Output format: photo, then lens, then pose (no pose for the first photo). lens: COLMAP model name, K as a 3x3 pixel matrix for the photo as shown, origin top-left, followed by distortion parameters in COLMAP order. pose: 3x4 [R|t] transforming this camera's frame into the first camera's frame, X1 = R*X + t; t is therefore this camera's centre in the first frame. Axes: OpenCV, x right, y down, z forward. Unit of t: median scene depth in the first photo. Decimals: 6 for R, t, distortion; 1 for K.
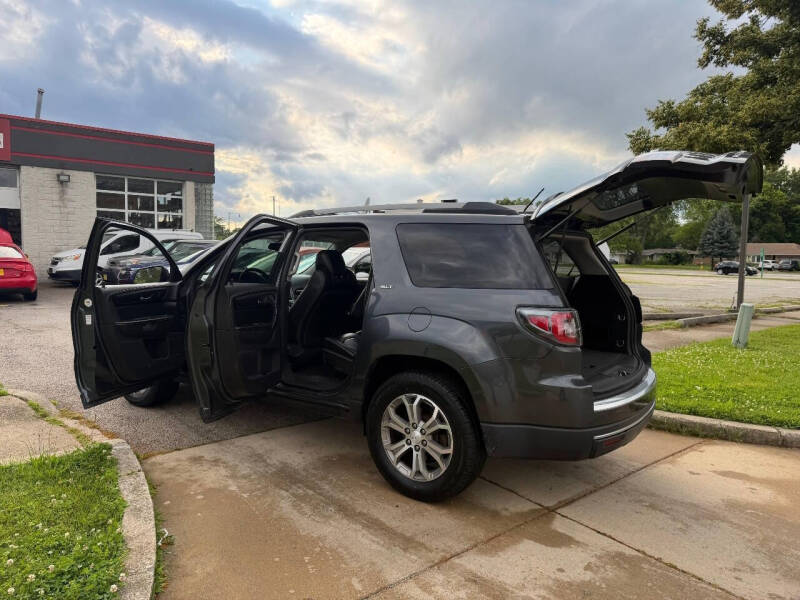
lens RADIAL K [[562.3, 0, 396.0], [0, 562.3, 284.9], [0, 0, 1]] dist [0.026085, -0.035331]
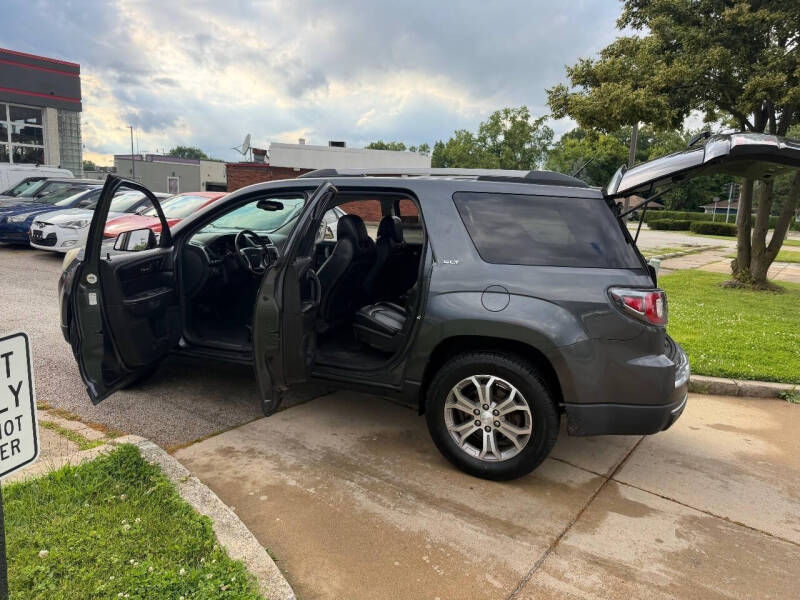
lens RADIAL K [[562.3, 0, 390.5], [0, 562.3, 294.4], [0, 0, 1]] dist [0.026085, -0.035331]
pose [[0.974276, -0.012940, 0.224987, -0.324179], [-0.013848, 0.993026, 0.117079, -0.050825], [-0.224933, -0.117183, 0.967302, 0.113017]]
